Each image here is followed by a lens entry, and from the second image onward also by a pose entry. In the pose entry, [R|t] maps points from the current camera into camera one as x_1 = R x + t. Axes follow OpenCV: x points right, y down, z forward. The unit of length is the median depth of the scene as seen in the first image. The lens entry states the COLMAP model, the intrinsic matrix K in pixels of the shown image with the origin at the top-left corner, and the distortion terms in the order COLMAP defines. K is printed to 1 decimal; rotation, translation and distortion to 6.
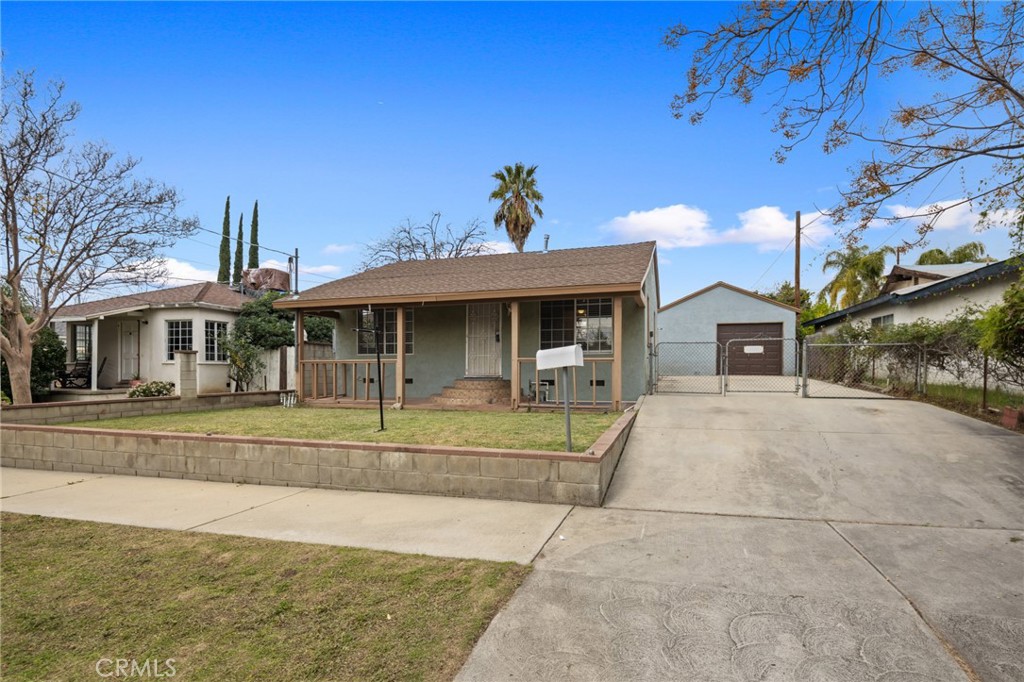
lens RADIAL K [[494.9, 0, 518.2], [0, 494.9, 342.1], [0, 0, 1]] dist [0.002152, -0.001157]
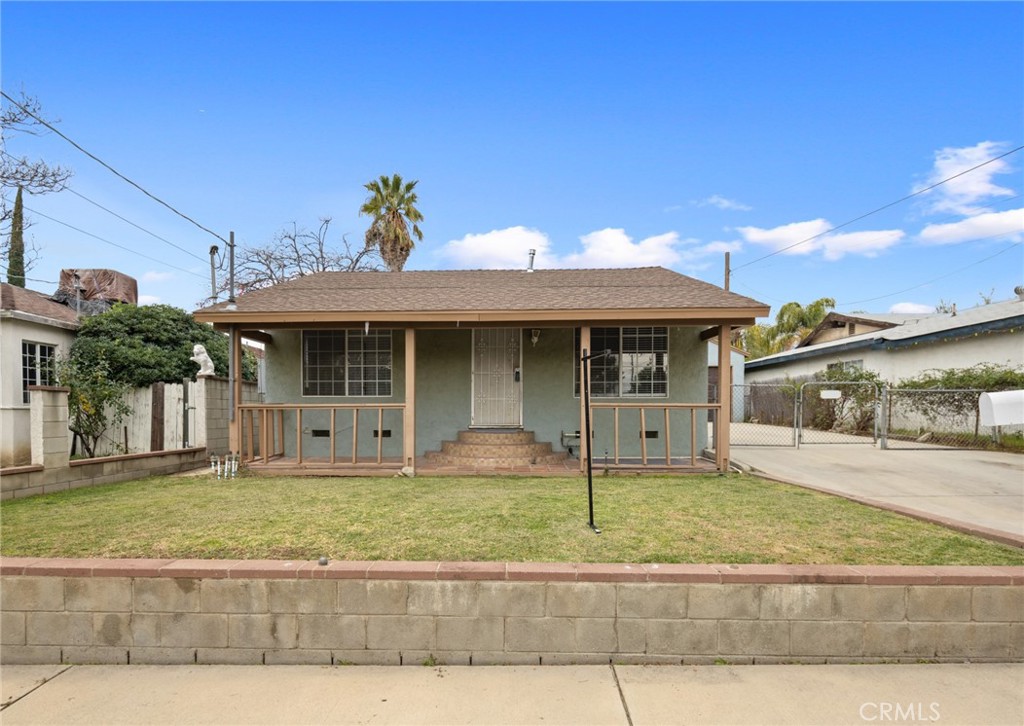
lens RADIAL K [[539.1, 0, 511.9], [0, 539.1, 392.7], [0, 0, 1]] dist [0.001486, -0.000860]
pose [[0.963597, 0.010753, 0.267141, -0.290594], [-0.014835, 0.999802, 0.013270, 0.006778], [-0.266945, -0.016750, 0.963566, 0.224468]]
